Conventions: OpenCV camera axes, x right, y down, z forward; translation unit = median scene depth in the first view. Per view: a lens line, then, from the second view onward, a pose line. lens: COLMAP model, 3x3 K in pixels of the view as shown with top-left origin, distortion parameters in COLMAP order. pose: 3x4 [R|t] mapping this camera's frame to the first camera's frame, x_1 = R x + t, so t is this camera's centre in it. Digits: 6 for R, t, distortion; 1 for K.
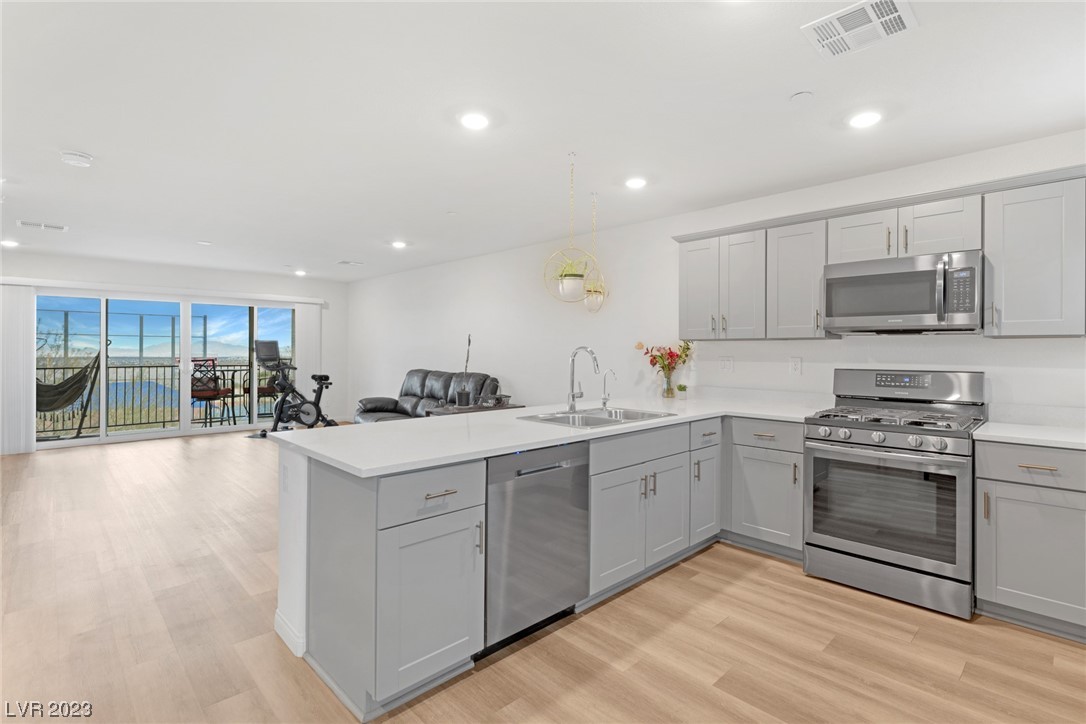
lens RADIAL K [[521.4, 0, 543.7], [0, 521.4, 351.3], [0, 0, 1]] dist [-0.001604, -0.000672]
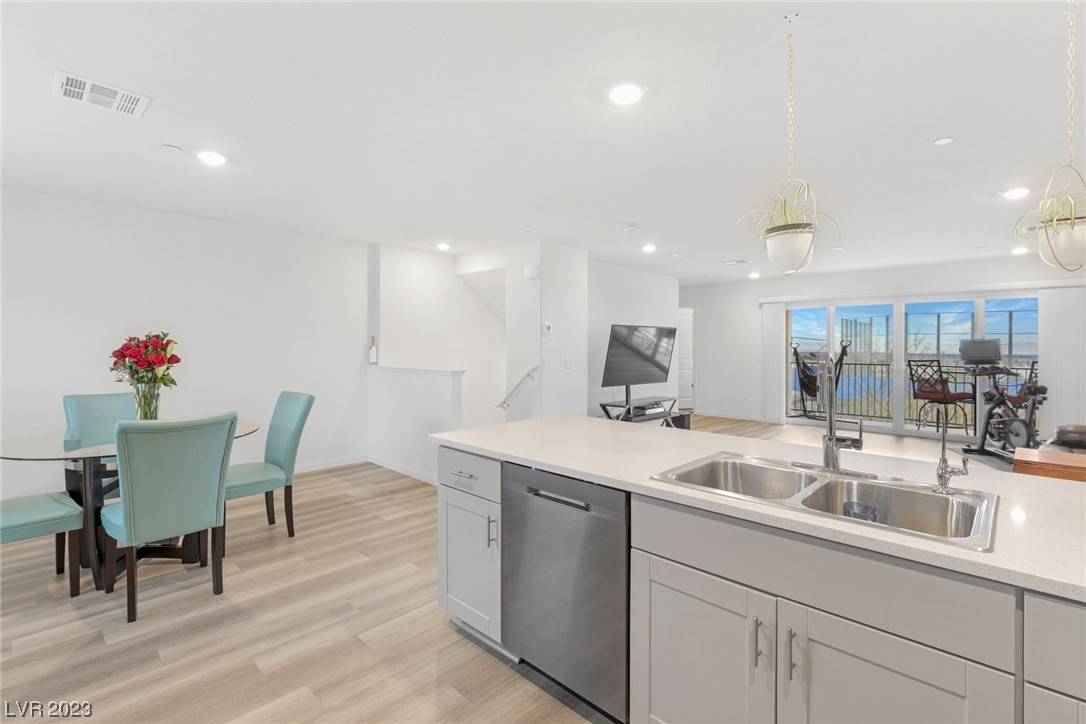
lens RADIAL K [[492.9, 0, 552.9], [0, 492.9, 347.4], [0, 0, 1]] dist [0.004570, 0.000473]
pose [[0.053857, 0.002973, -0.998544, 0.412811], [-0.006431, 0.999976, 0.002631, -0.009739], [0.998528, 0.006280, 0.053875, 0.498916]]
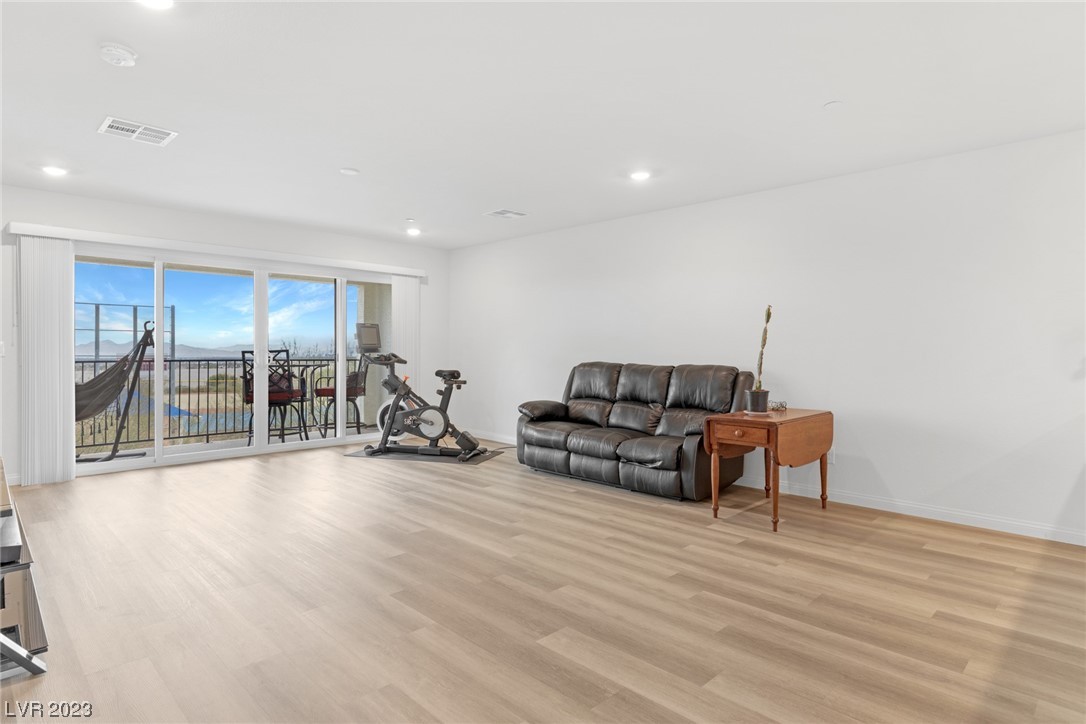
lens RADIAL K [[589.3, 0, 543.0], [0, 589.3, 362.0], [0, 0, 1]] dist [0.000796, 0.000058]
pose [[0.999829, -0.000033, 0.018480, -0.549551], [-0.000298, 0.999840, 0.017894, 0.032606], [-0.018478, -0.017897, 0.999669, 0.303037]]
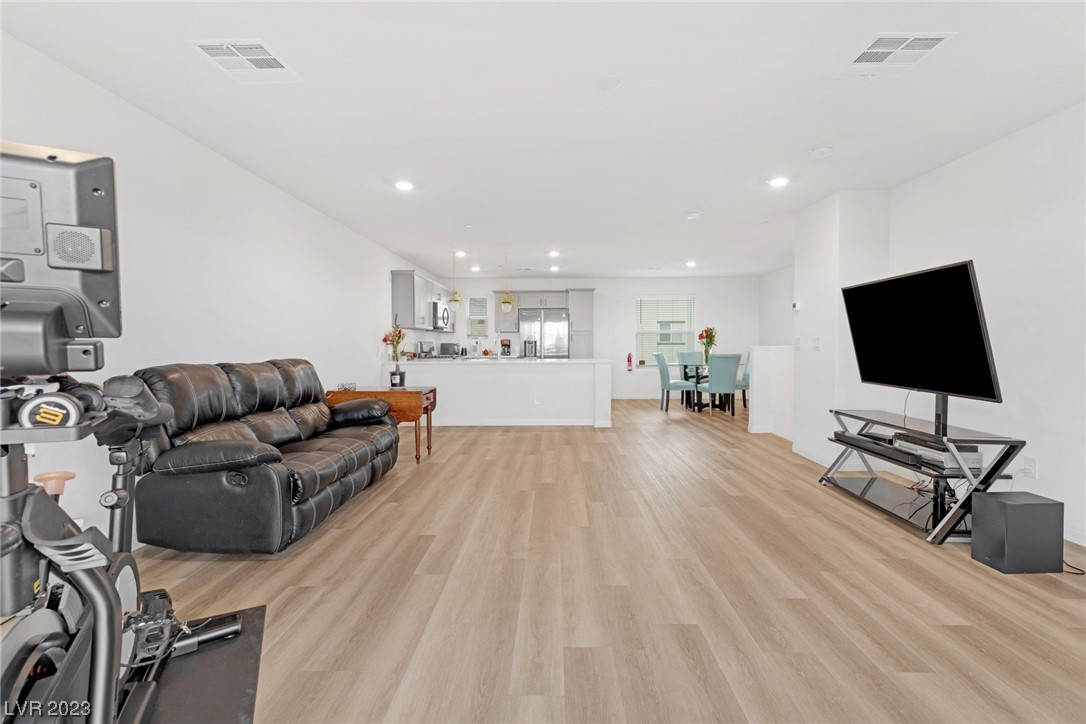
lens RADIAL K [[500.6, 0, 557.5], [0, 500.6, 356.1], [0, 0, 1]] dist [0.003773, 0.000078]
pose [[-0.727603, -0.016572, 0.685798, -1.233025], [0.004265, 0.999580, 0.028680, 0.028344], [-0.685985, 0.023793, -0.727227, 1.809481]]
